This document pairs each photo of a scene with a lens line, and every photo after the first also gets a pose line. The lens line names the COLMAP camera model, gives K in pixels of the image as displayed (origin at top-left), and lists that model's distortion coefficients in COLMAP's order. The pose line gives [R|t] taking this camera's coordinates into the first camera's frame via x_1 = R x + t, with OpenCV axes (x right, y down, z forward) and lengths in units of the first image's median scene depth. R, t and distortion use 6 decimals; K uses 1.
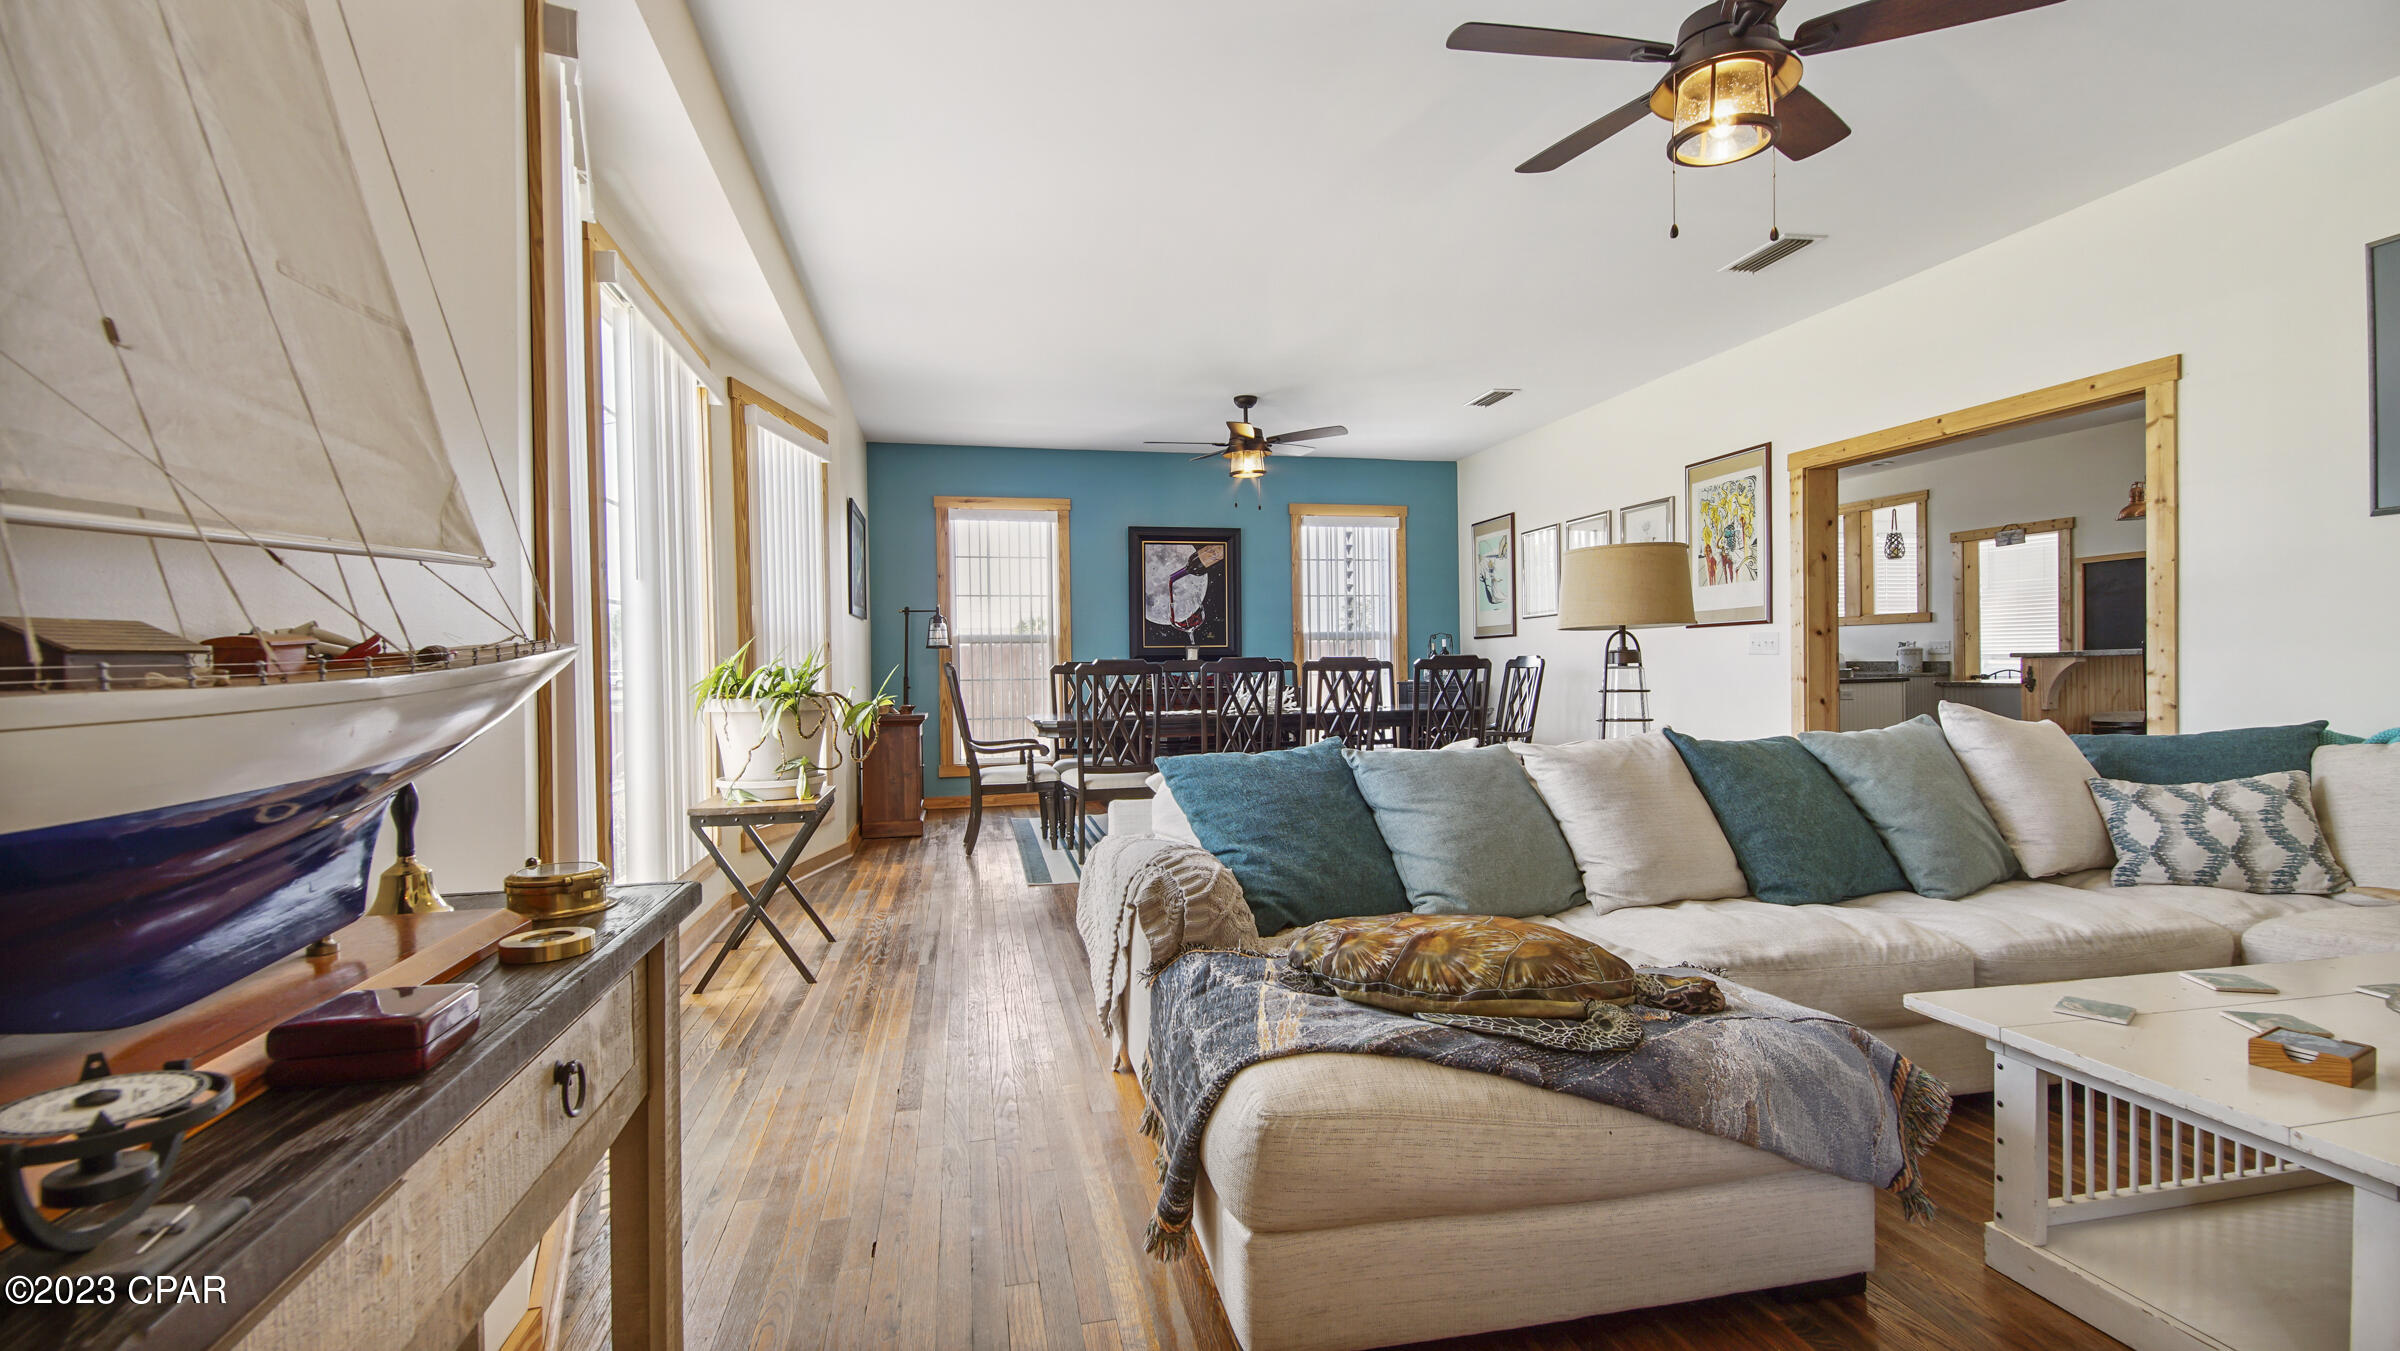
lens RADIAL K [[1091.9, 0, 1200.0], [0, 1091.9, 675.5], [0, 0, 1]] dist [0.034294, -0.020785]
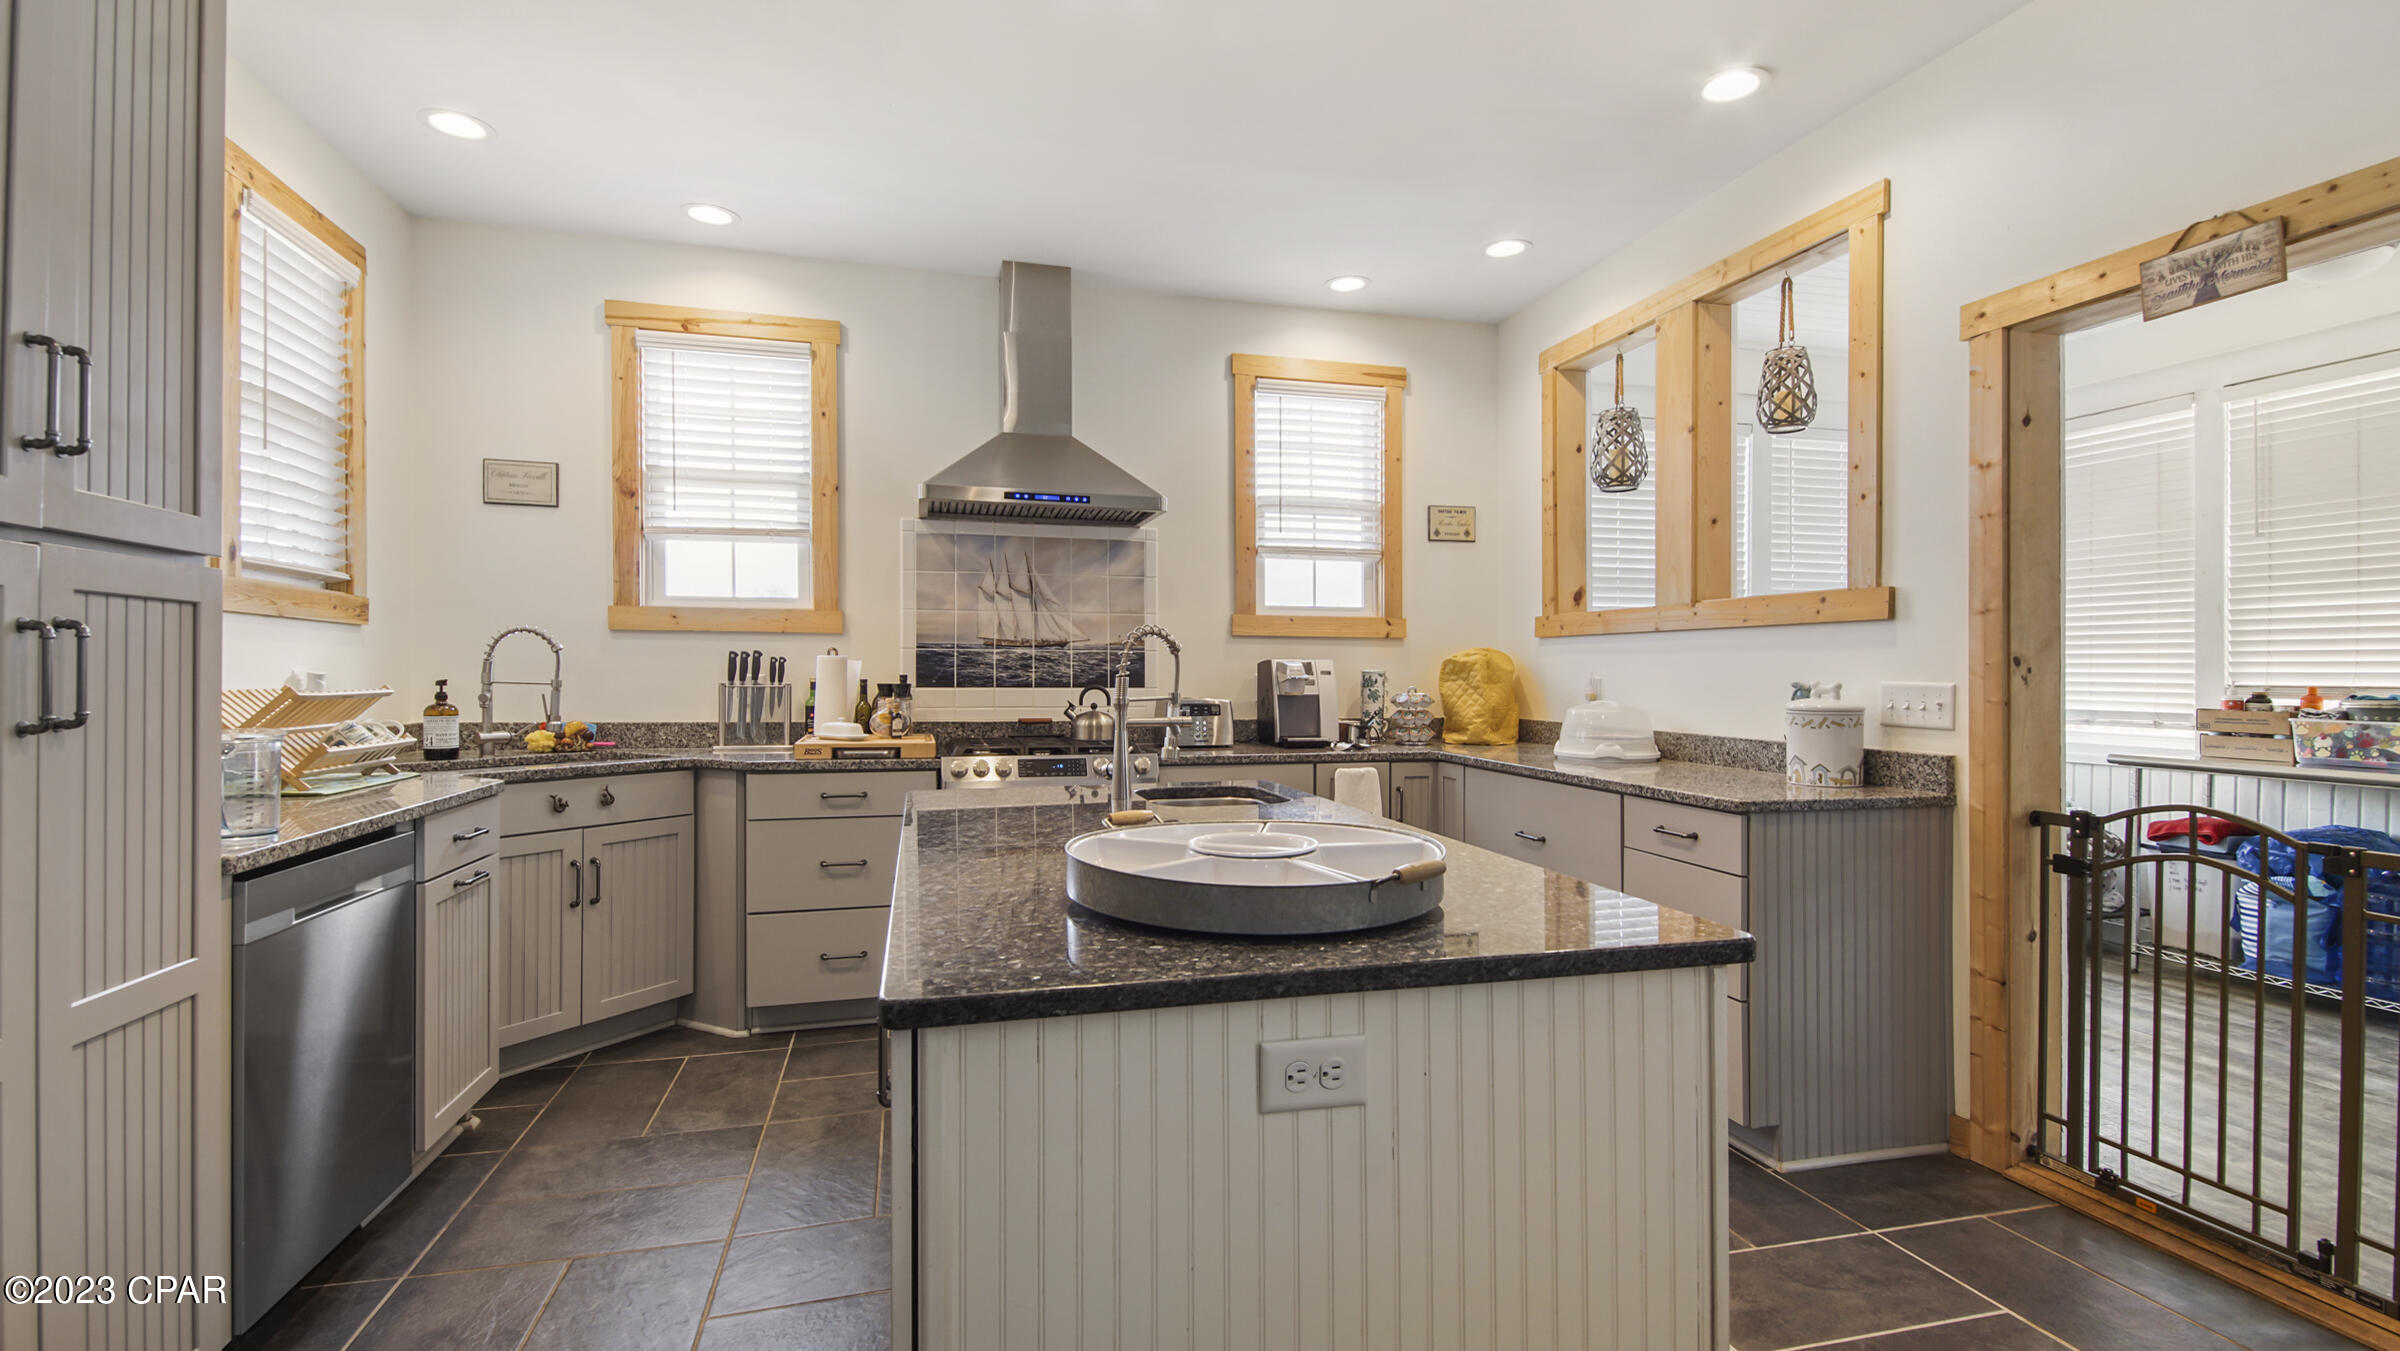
lens RADIAL K [[1091.9, 0, 1200.0], [0, 1091.9, 675.5], [0, 0, 1]] dist [0.034294, -0.020785]
pose [[0.999393, 0.018965, 0.029213, 0.473259], [-0.018848, 0.999813, -0.004282, -0.029092], [-0.029288, 0.003729, 0.999564, 0.716936]]
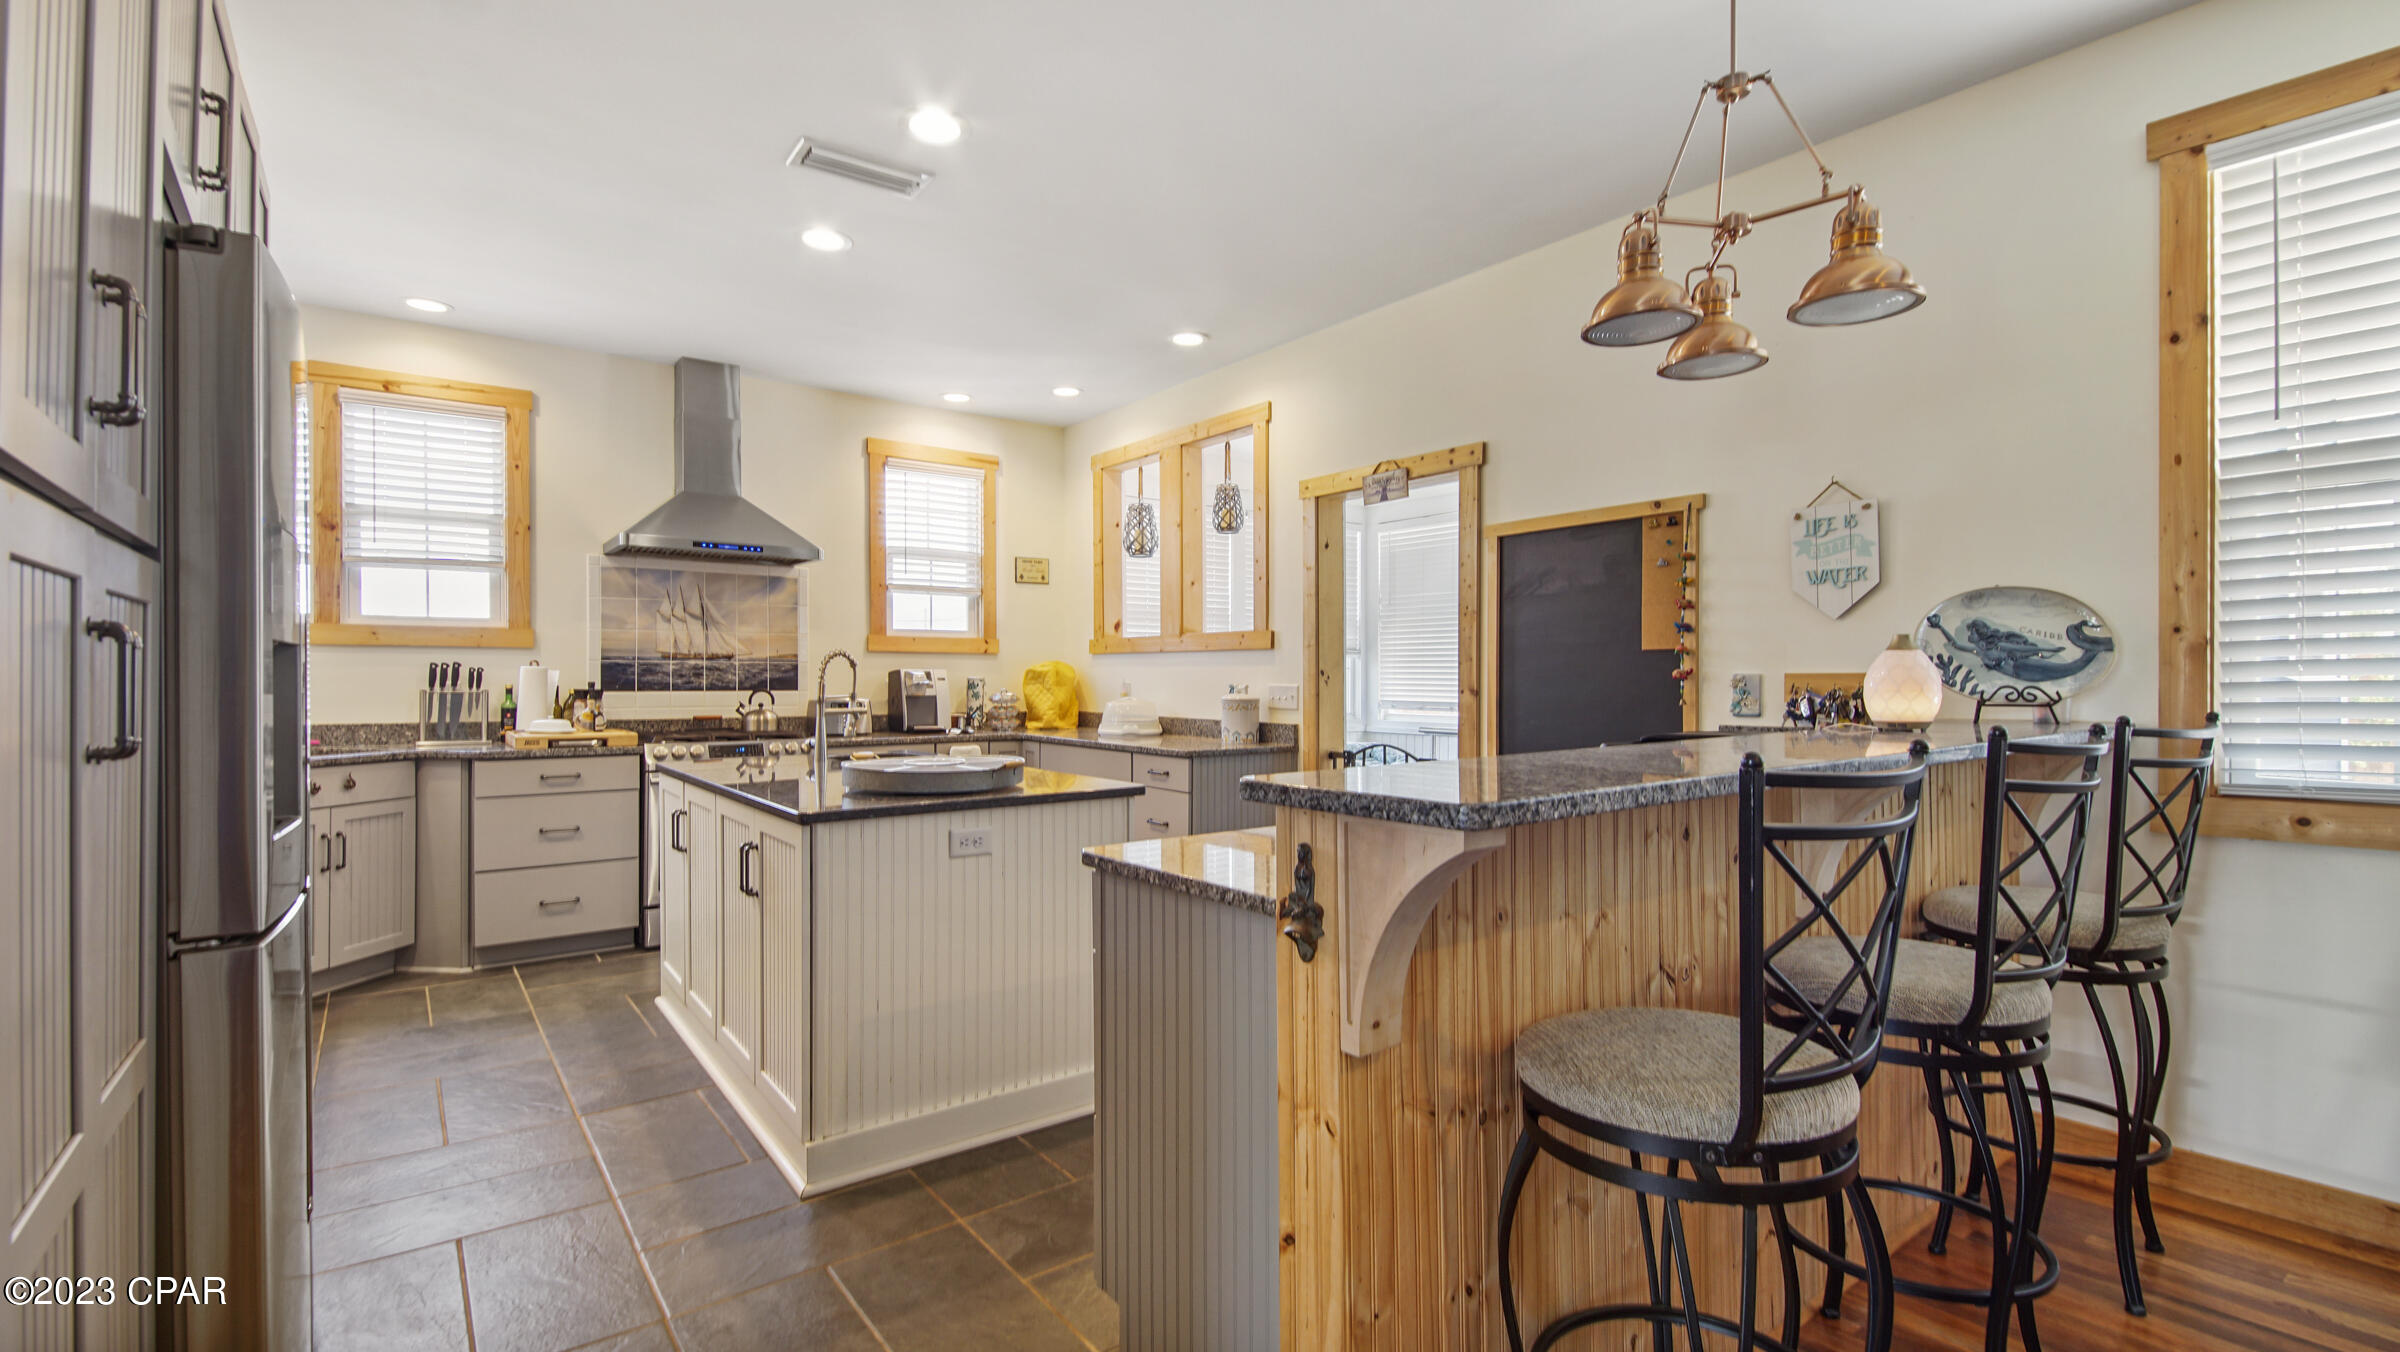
lens RADIAL K [[1091.9, 0, 1200.0], [0, 1091.9, 676.0], [0, 0, 1]] dist [0.034294, -0.020785]
pose [[0.919892, 0.017273, 0.391790, 0.429097], [-0.013168, 0.999827, -0.013161, -0.028602], [-0.391950, 0.006948, 0.919960, 0.533785]]
